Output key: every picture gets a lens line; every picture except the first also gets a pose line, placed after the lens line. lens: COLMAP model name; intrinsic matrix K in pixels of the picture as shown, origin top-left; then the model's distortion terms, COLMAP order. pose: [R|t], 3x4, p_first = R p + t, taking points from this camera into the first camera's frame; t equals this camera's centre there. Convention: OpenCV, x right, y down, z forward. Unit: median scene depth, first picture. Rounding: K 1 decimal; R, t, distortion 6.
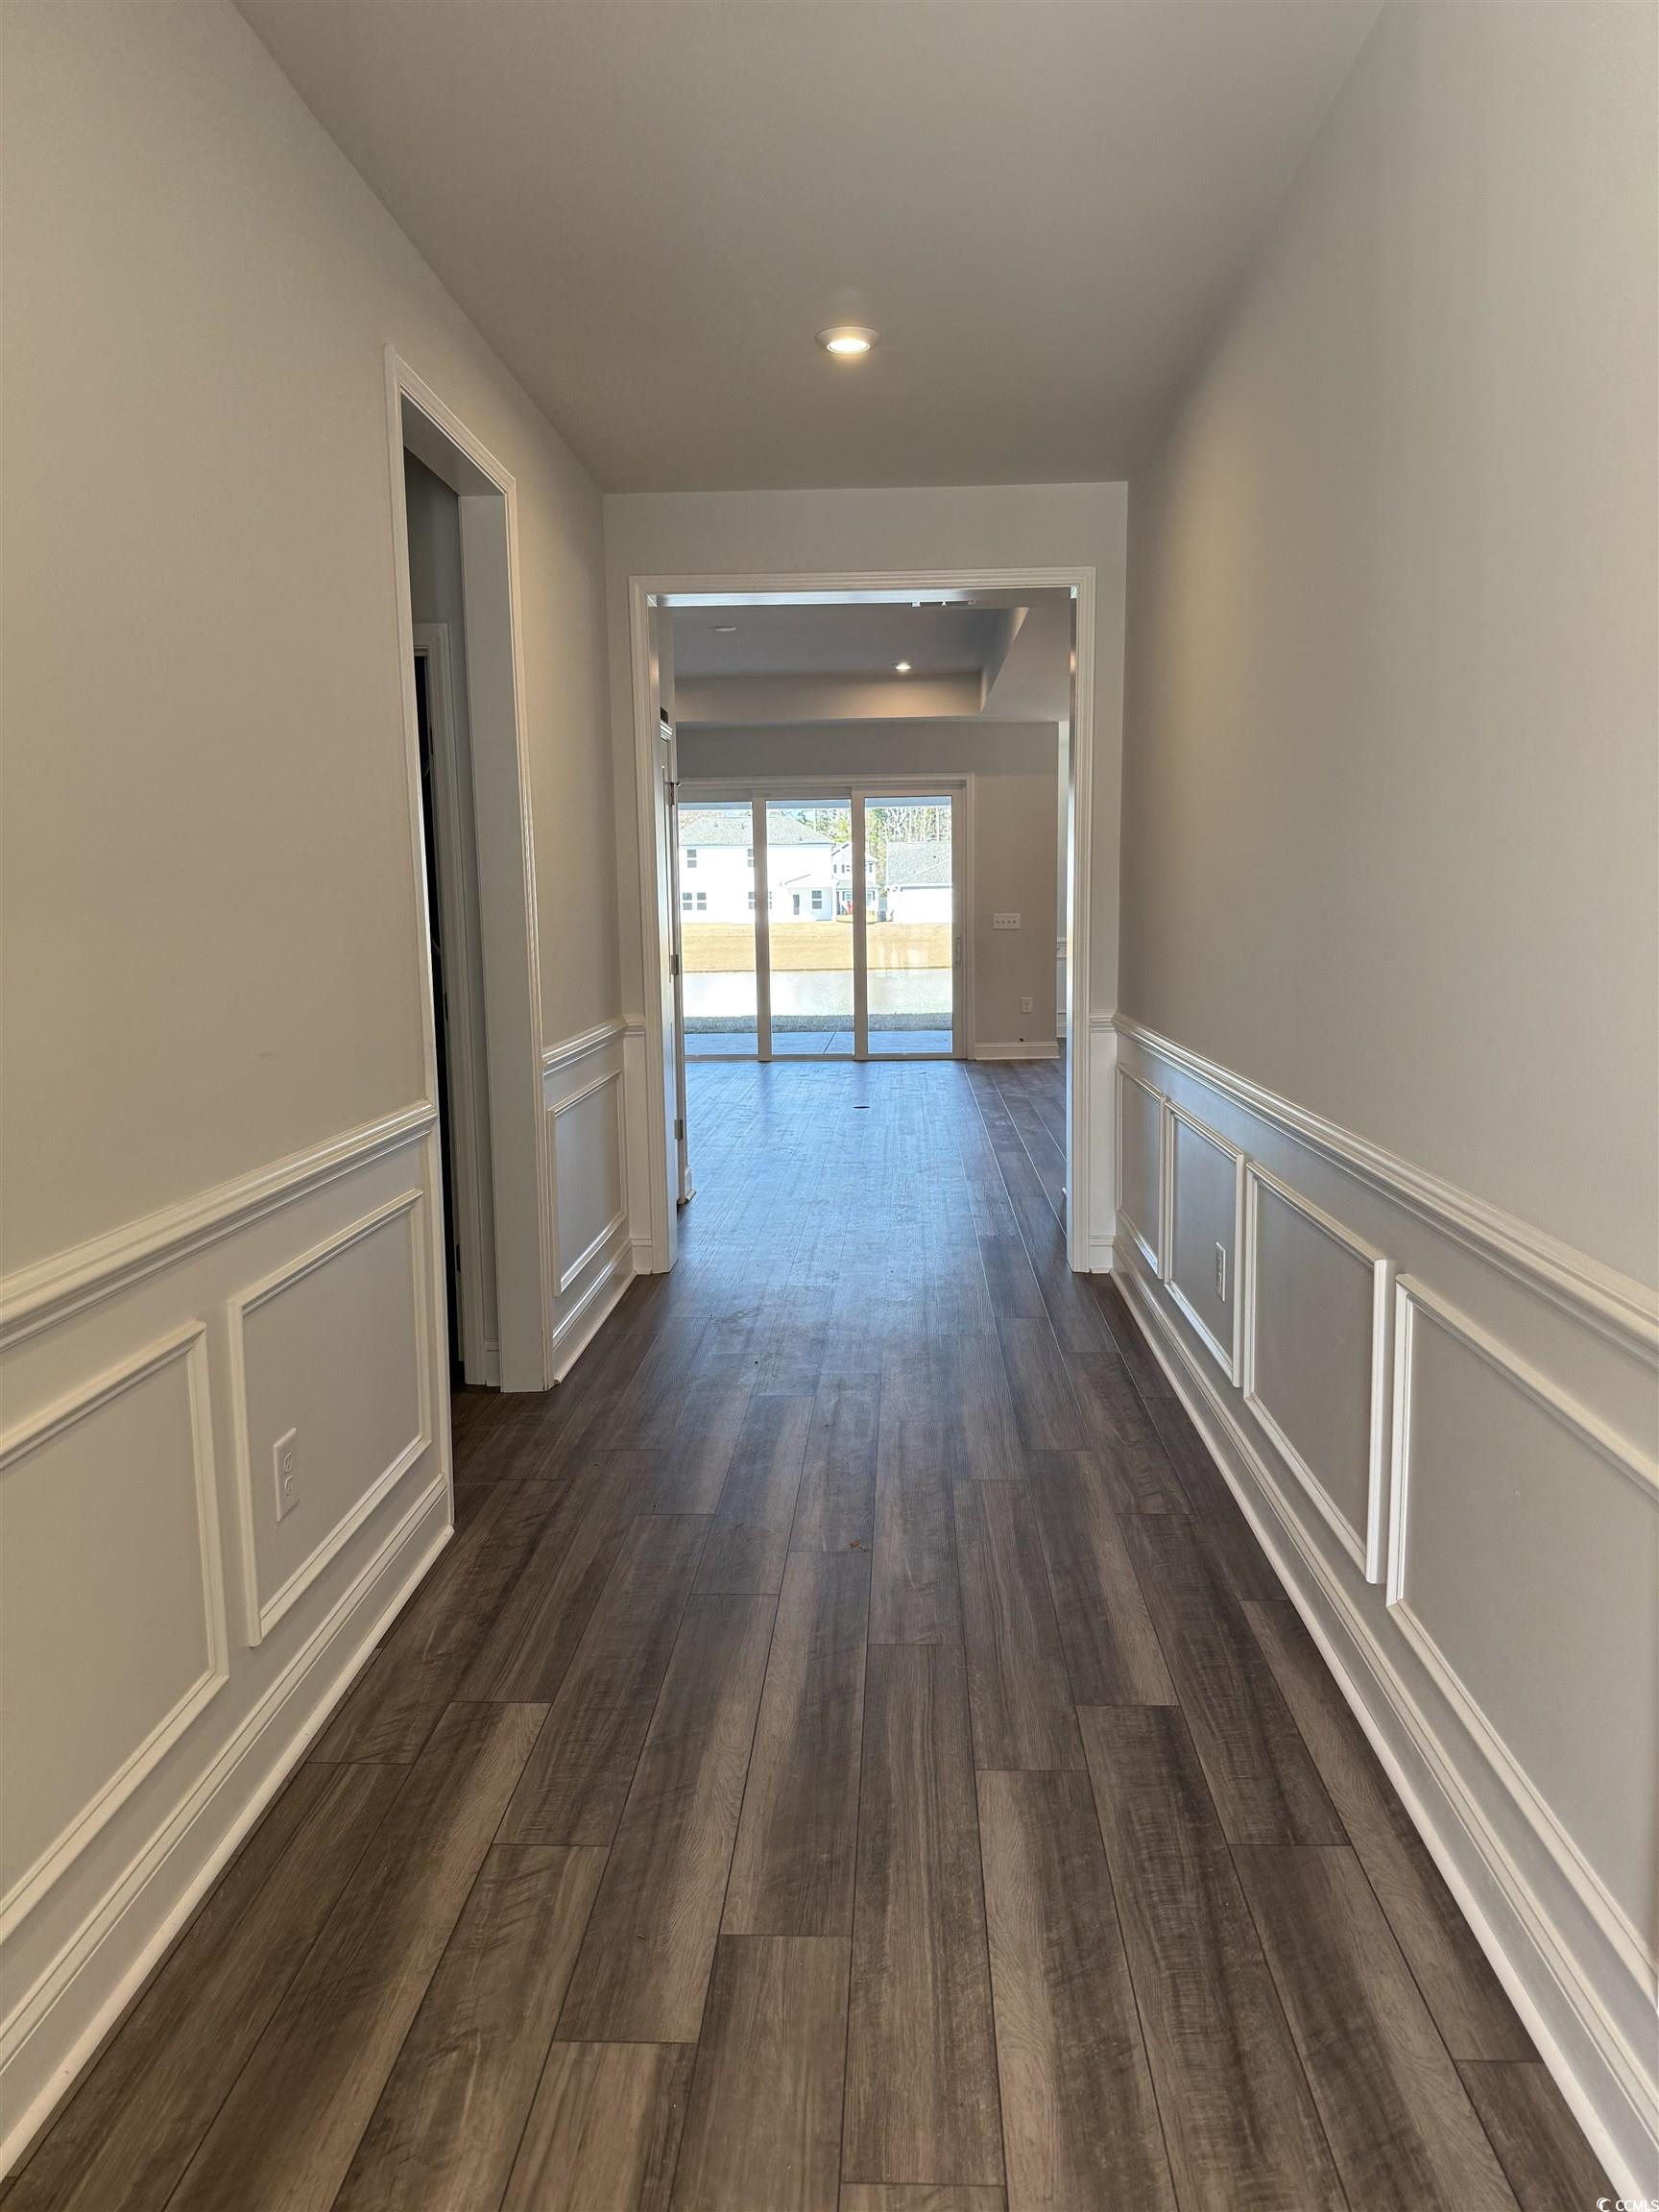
lens RADIAL K [[1553.1, 0, 829.5], [0, 1553.1, 1106.0], [0, 0, 1]] dist [-0.002941, -0.001817]
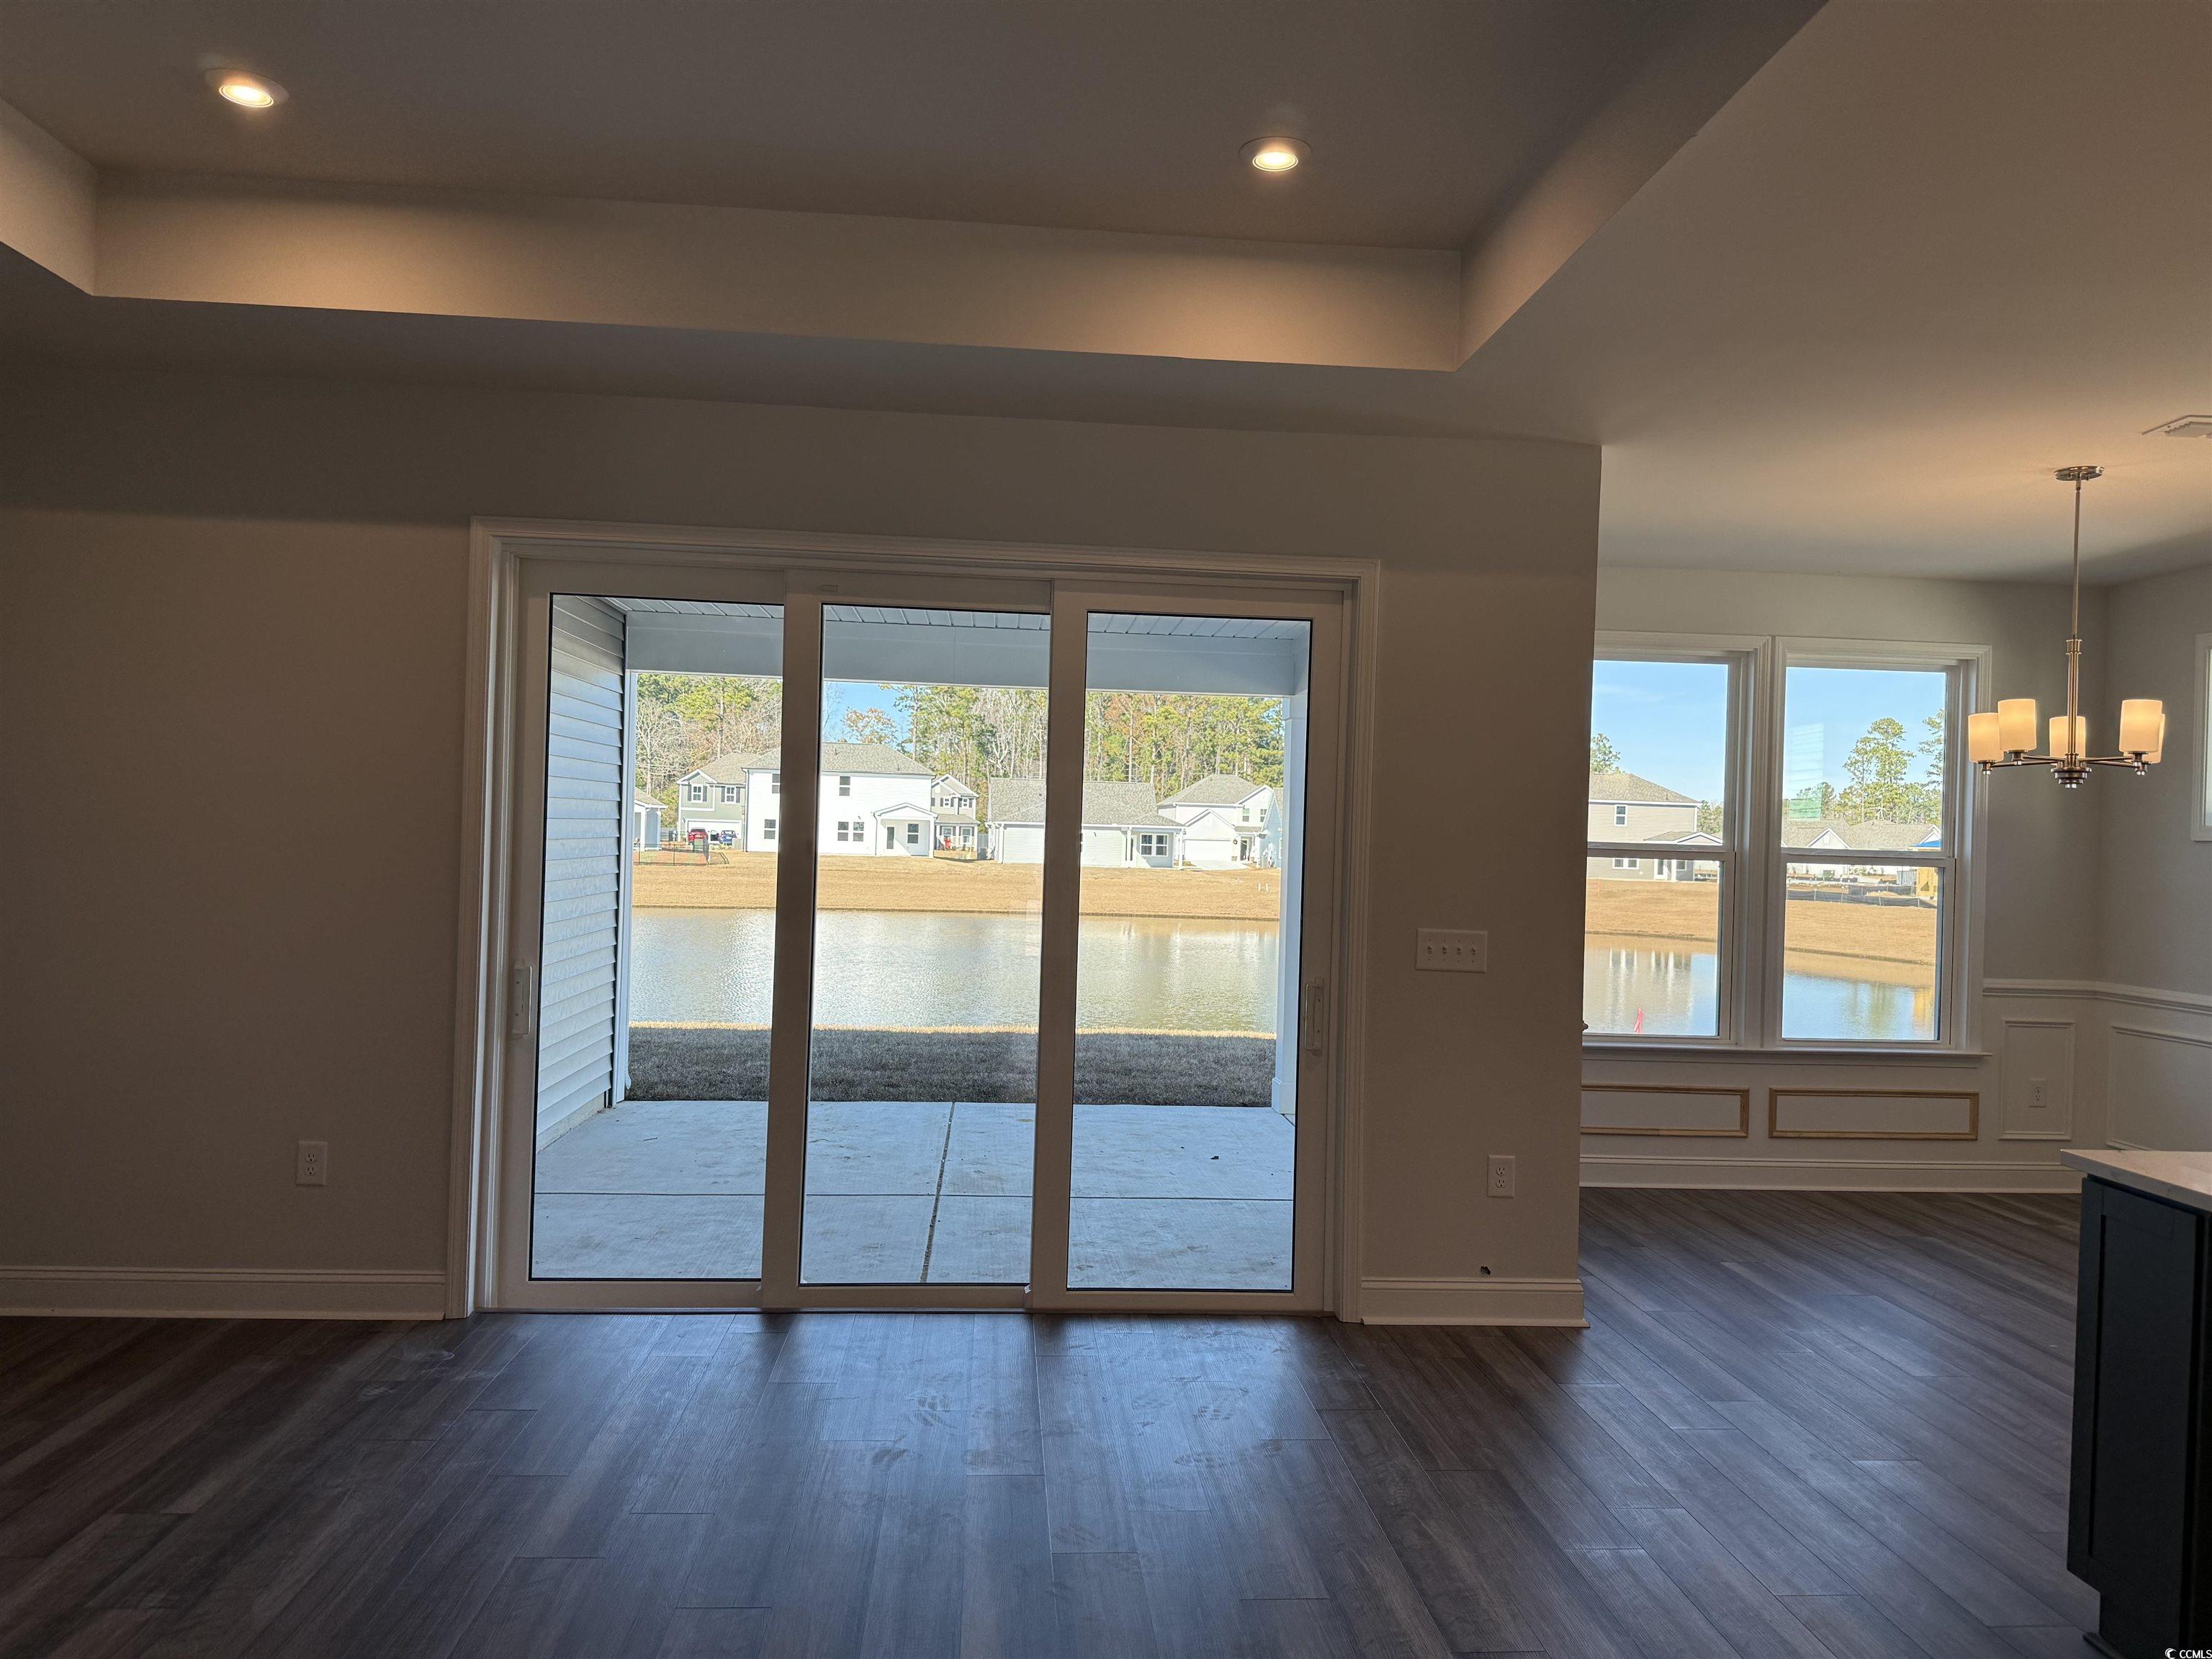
lens RADIAL K [[1553.1, 0, 1106.0], [0, 1553.1, 829.5], [0, 0, 1]] dist [-0.002941, -0.001817]
pose [[0.992093, 0.047587, 0.116136, -0.014441], [-0.031331, 0.989939, -0.137984, -0.092976], [-0.121534, 0.133254, 0.983602, 0.630164]]
